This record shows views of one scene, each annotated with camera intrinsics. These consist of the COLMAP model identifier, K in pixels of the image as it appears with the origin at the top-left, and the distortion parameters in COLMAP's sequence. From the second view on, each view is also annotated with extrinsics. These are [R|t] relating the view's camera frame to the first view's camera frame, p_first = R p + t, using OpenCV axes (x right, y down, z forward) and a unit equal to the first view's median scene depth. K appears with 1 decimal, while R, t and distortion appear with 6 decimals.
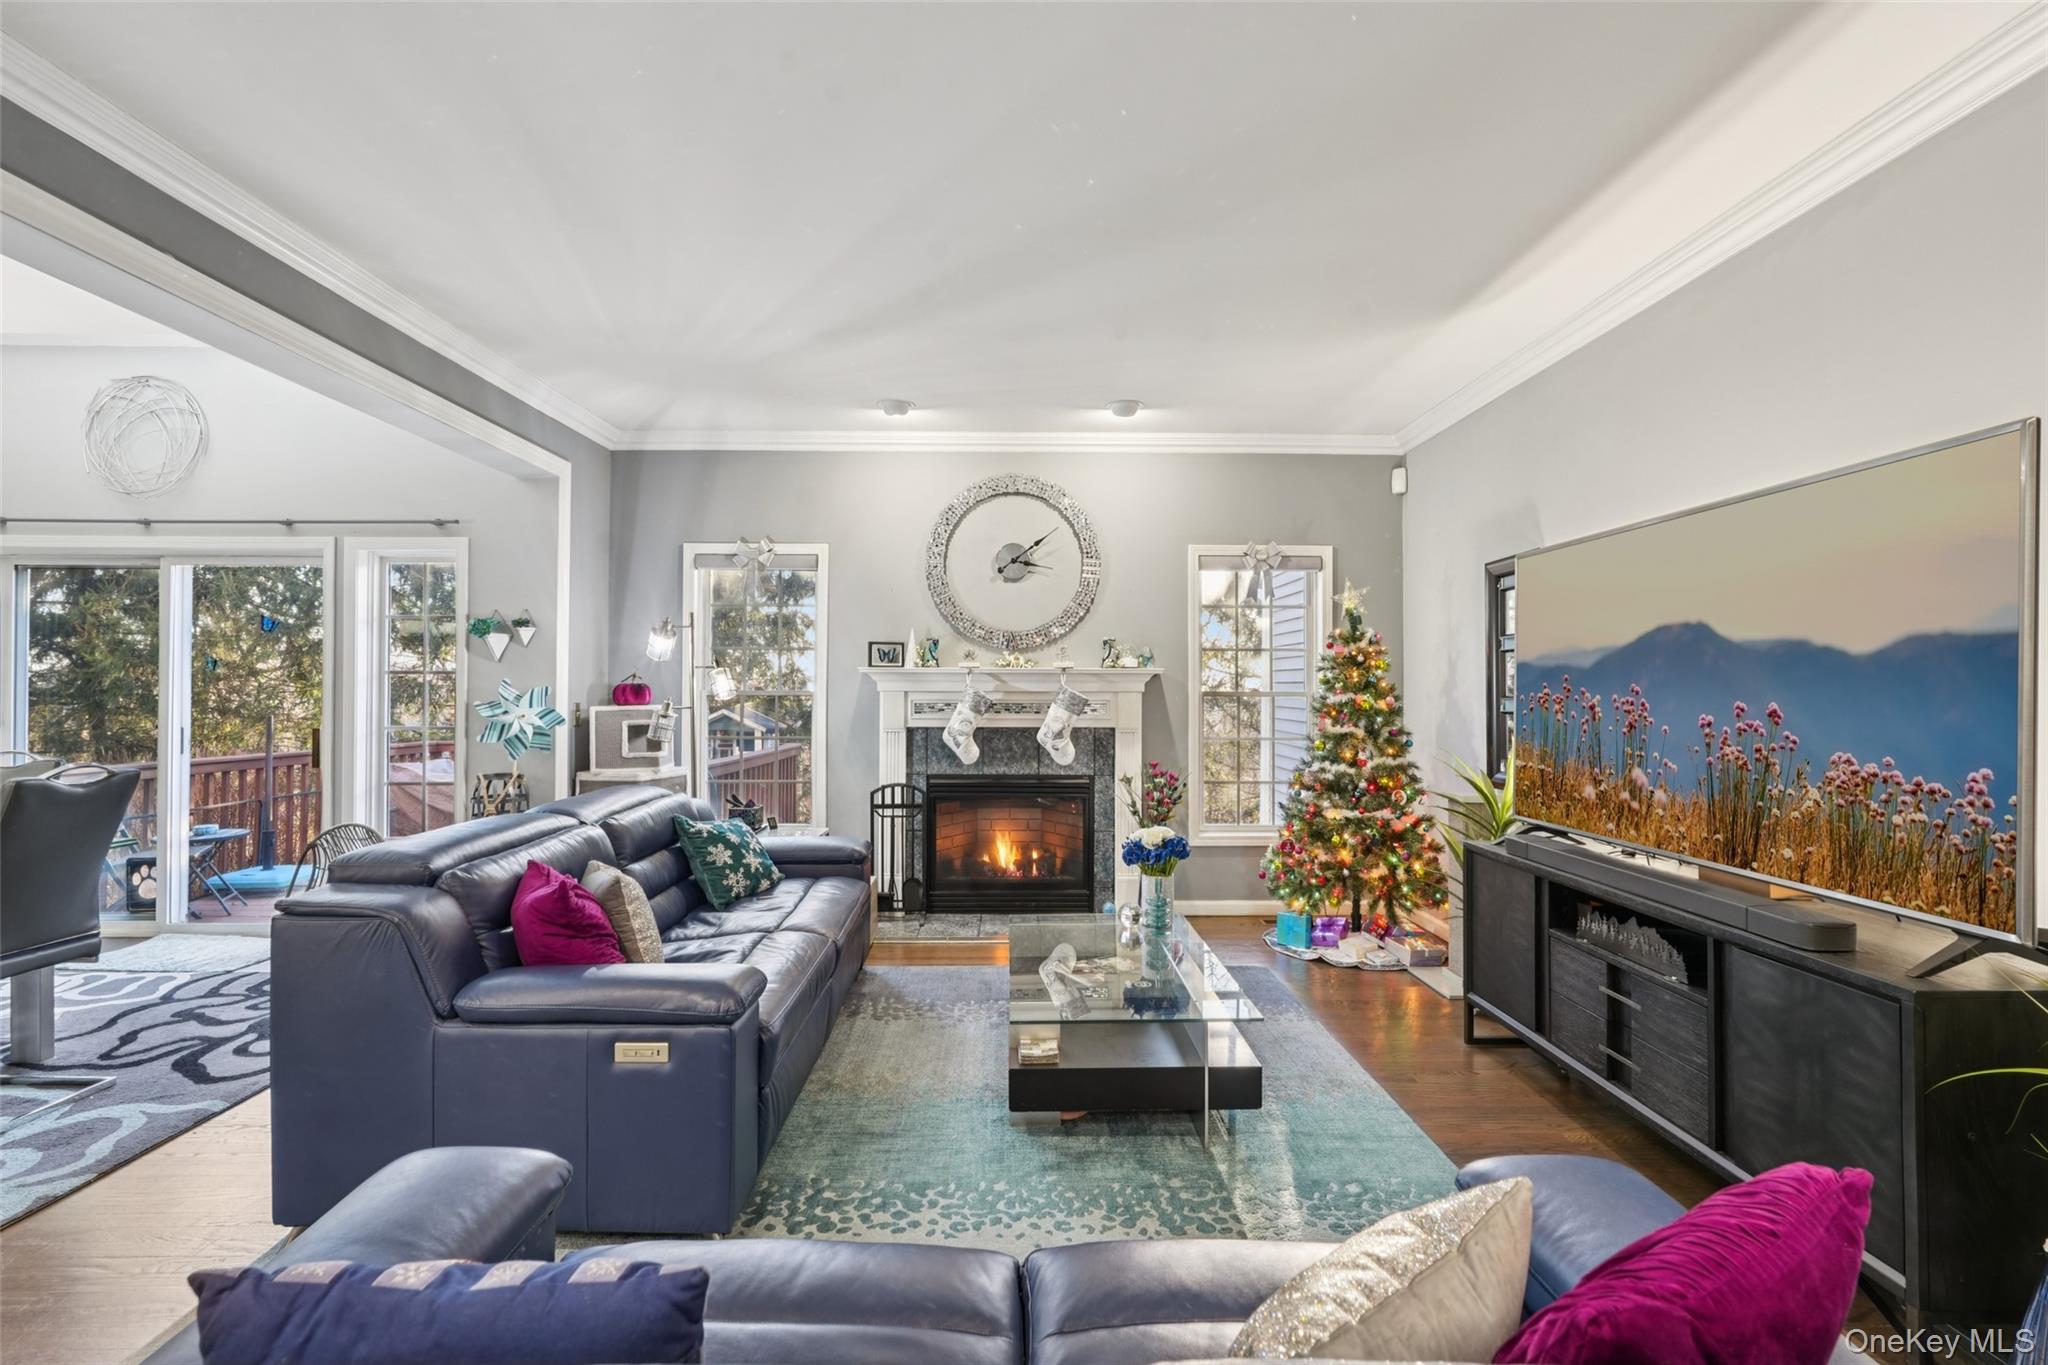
lens RADIAL K [[904.3, 0, 1013.0], [0, 904.3, 685.3], [0, 0, 1]] dist [-0.010985, 0.006187]
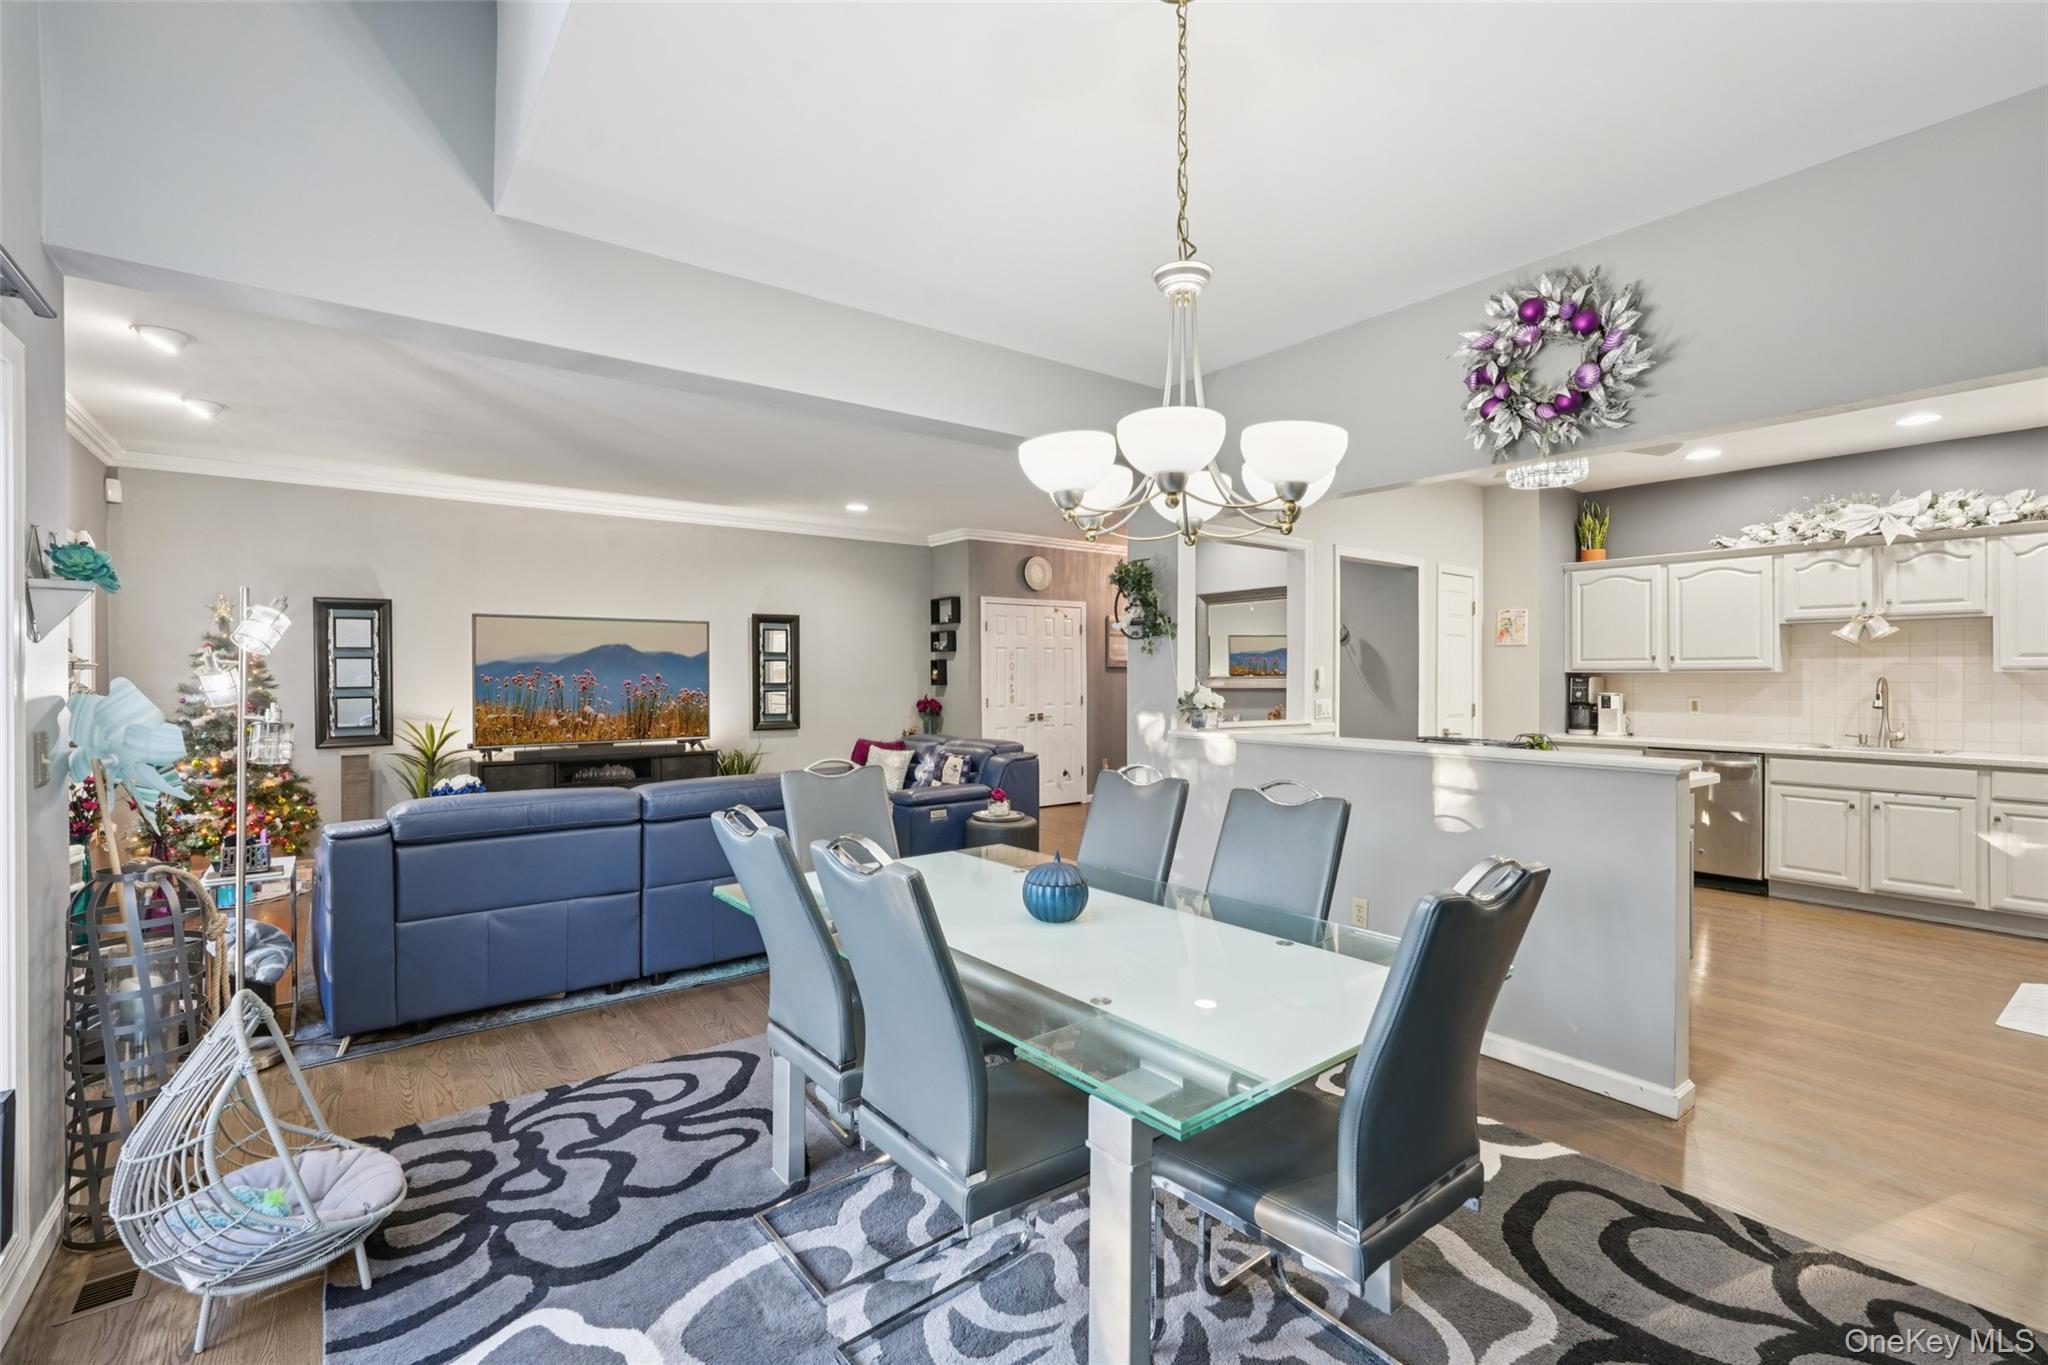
lens RADIAL K [[904.3, 0, 1035.3], [0, 904.3, 672.7], [0, 0, 1]] dist [-0.010985, 0.006187]
pose [[-0.615154, -0.002923, 0.788402, -1.236870], [-0.004515, 0.999990, 0.000185, -0.012902], [-0.788394, -0.003445, -0.615161, 0.885837]]
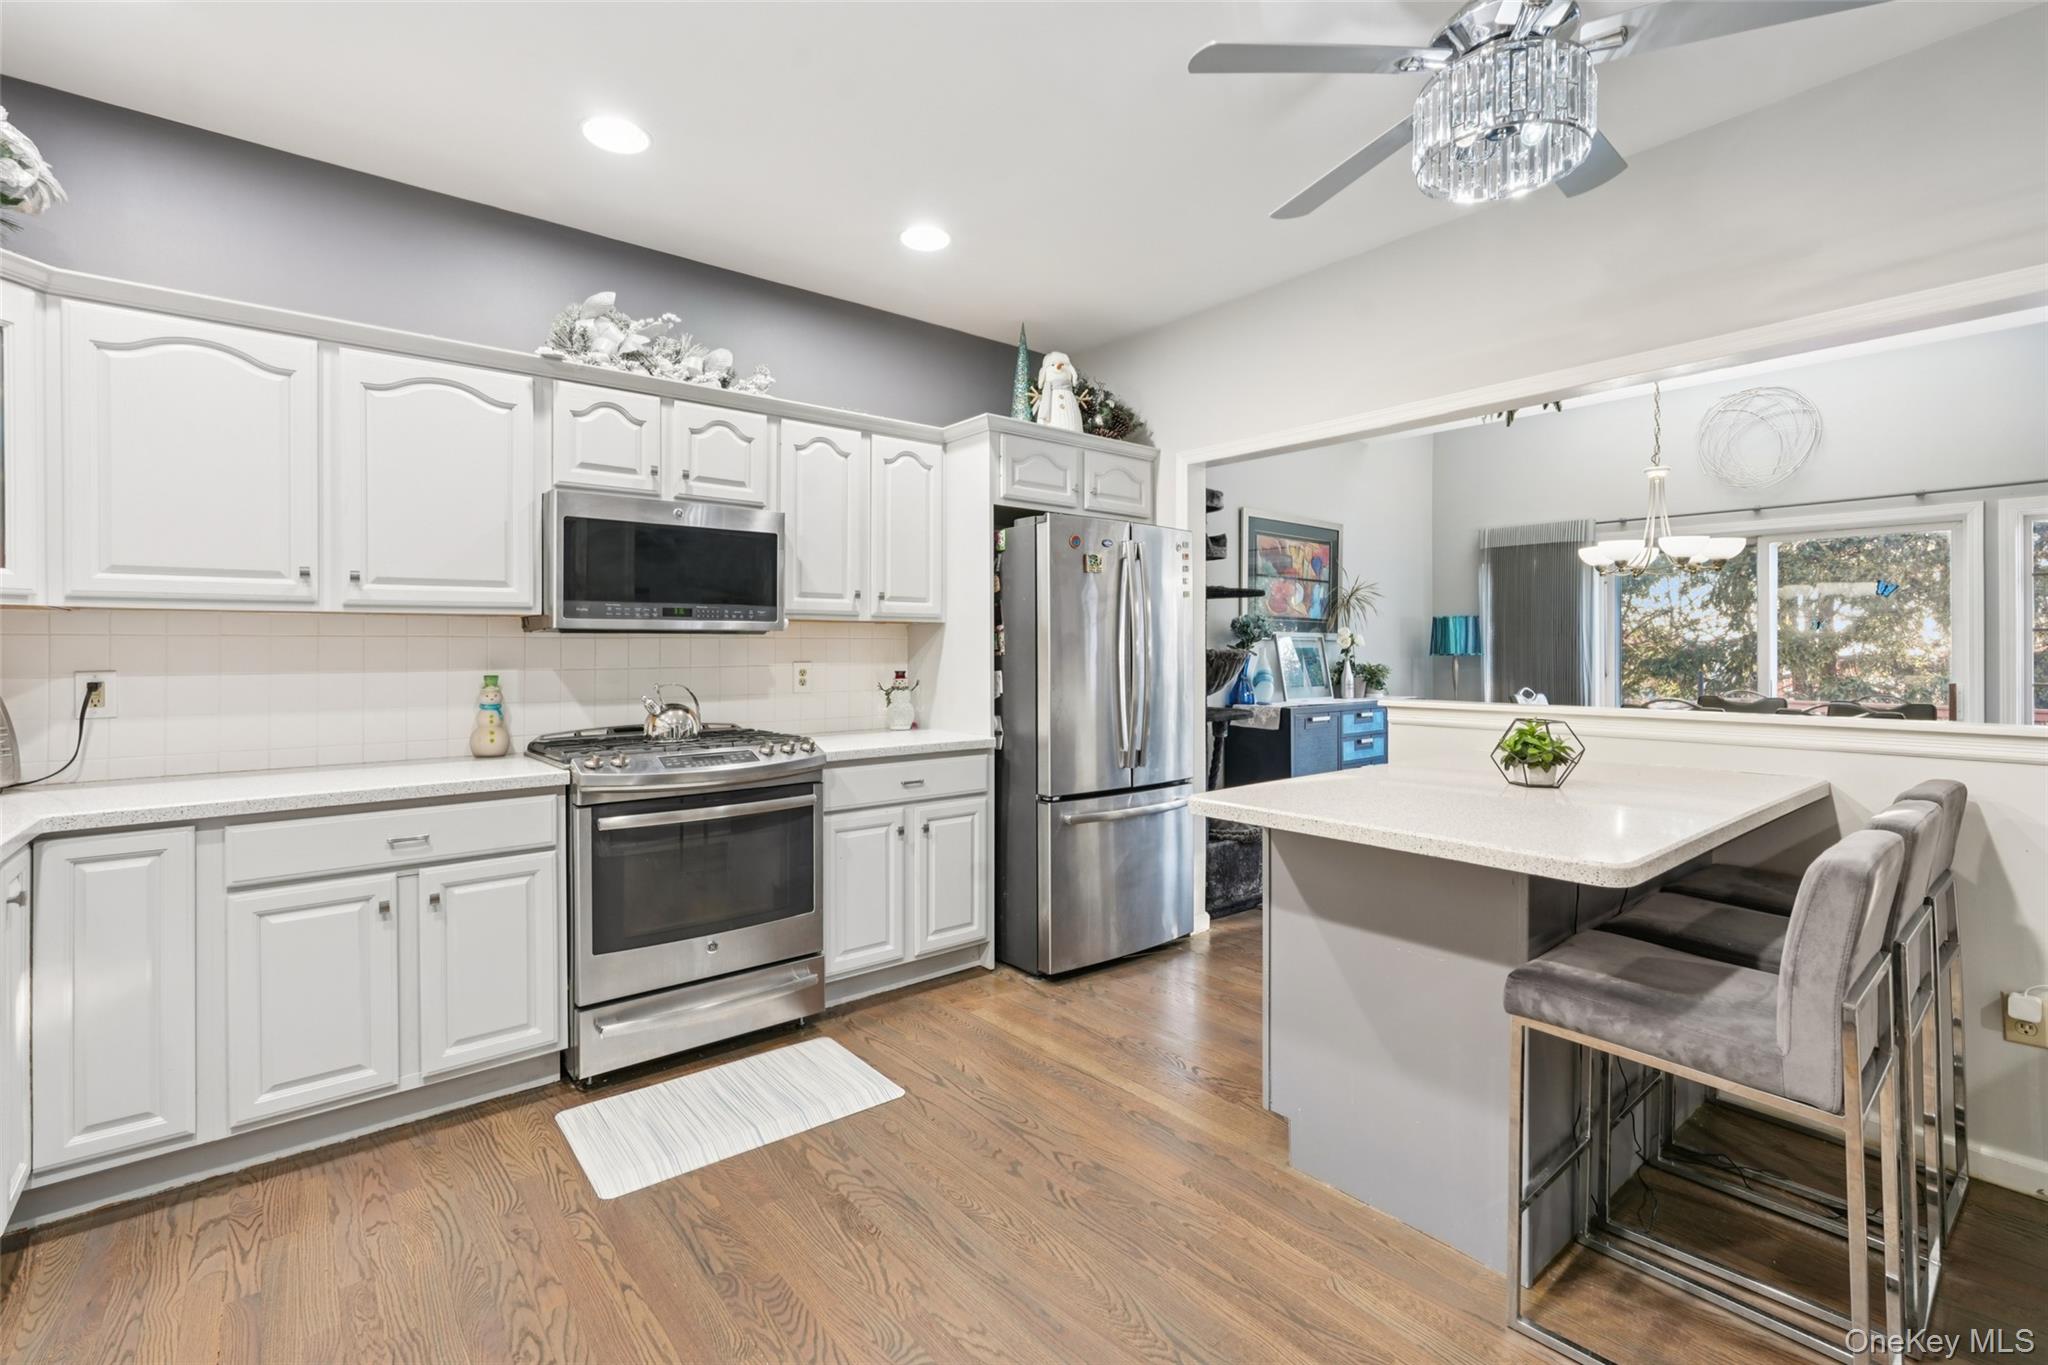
lens RADIAL K [[904.3, 0, 1018.9], [0, 904.3, 642.8], [0, 0, 1]] dist [-0.010985, 0.006187]
pose [[0.641882, -0.006837, -0.766773, -0.677117], [0.004107, 0.999977, -0.005478, 0.000964], [0.766792, 0.000368, 0.641895, -0.540204]]
